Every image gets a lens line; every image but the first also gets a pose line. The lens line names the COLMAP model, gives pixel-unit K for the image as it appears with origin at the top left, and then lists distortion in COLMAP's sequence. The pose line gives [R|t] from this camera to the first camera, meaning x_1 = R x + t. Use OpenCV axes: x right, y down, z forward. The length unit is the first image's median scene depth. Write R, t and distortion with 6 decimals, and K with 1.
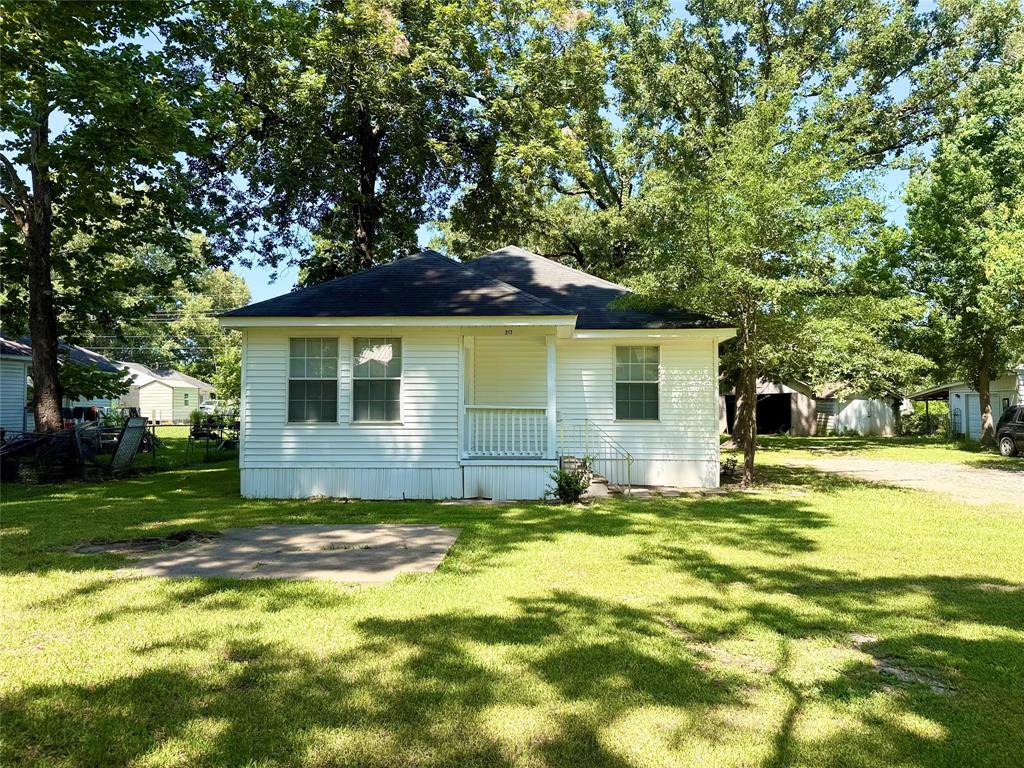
lens RADIAL K [[717.5, 0, 512.0], [0, 717.5, 384.0], [0, 0, 1]] dist [-0.004950, -0.002947]
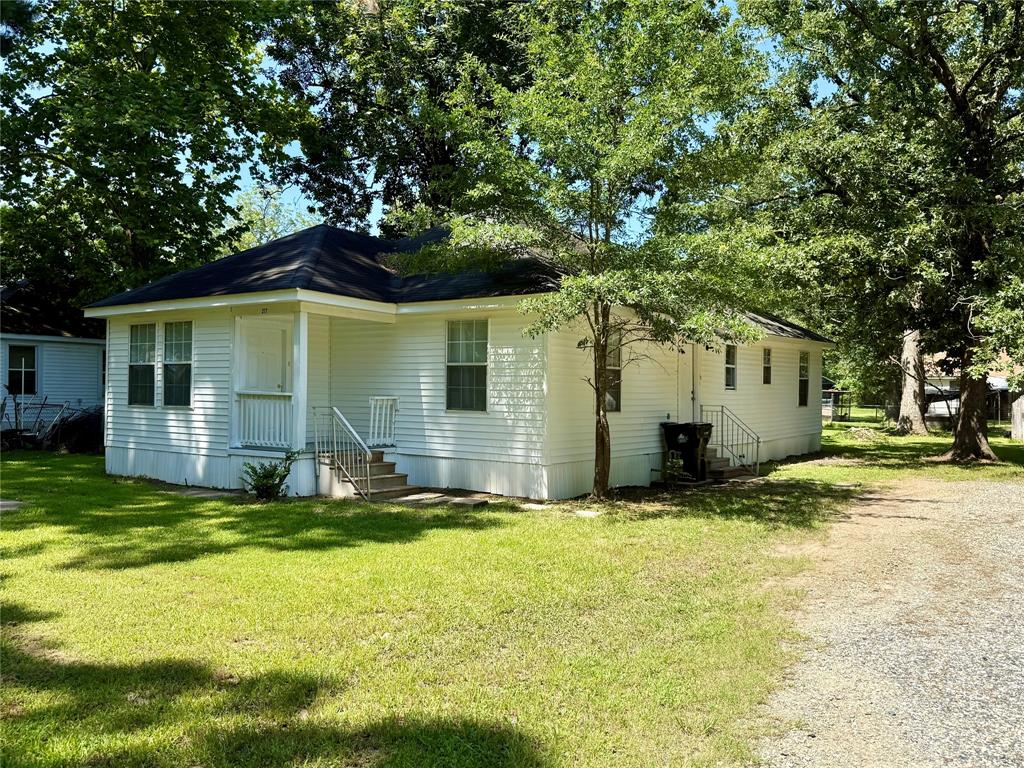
lens RADIAL K [[821.8, 0, 512.0], [0, 821.8, 384.0], [0, 0, 1]] dist [0.007569, 0.003487]
pose [[0.859072, 0.002457, -0.511849, 0.790065], [0.004411, 0.999916, 0.012203, 0.009413], [0.511836, -0.012741, 0.858989, 0.250002]]
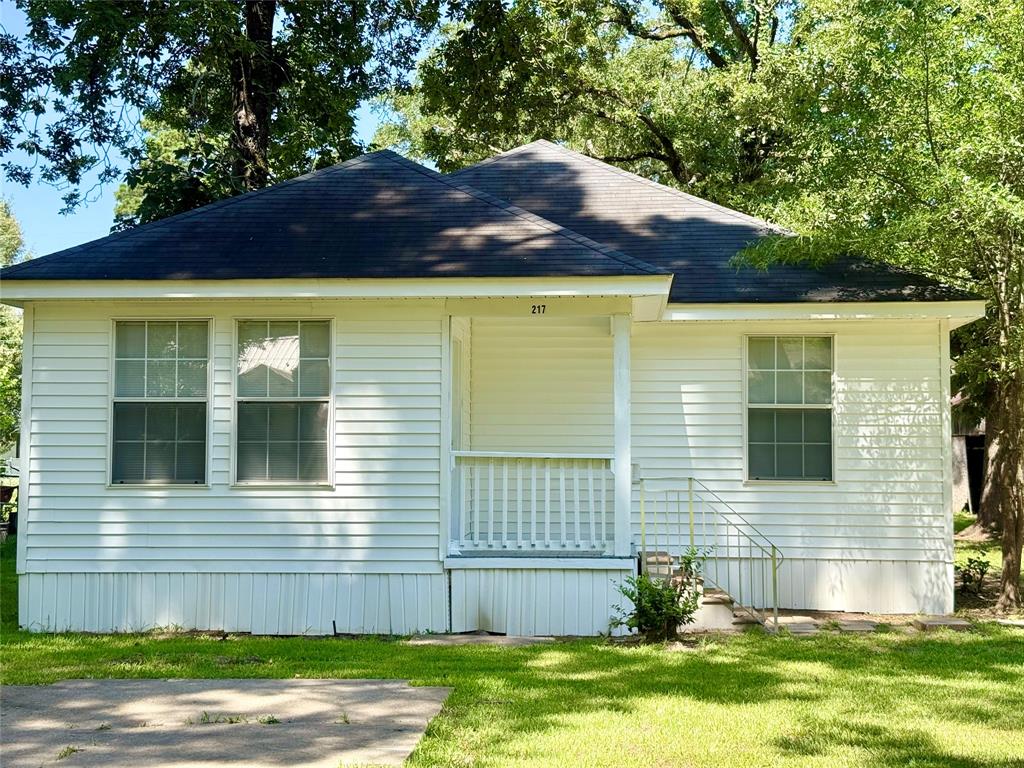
lens RADIAL K [[1434.4, 0, 512.0], [0, 1434.4, 384.0], [0, 0, 1]] dist [0.018155, -0.029080]
pose [[0.999850, -0.000310, -0.017330, -0.005907], [-0.000062, 0.999770, -0.021445, 0.003319], [0.017333, 0.021443, 0.999620, -0.027450]]
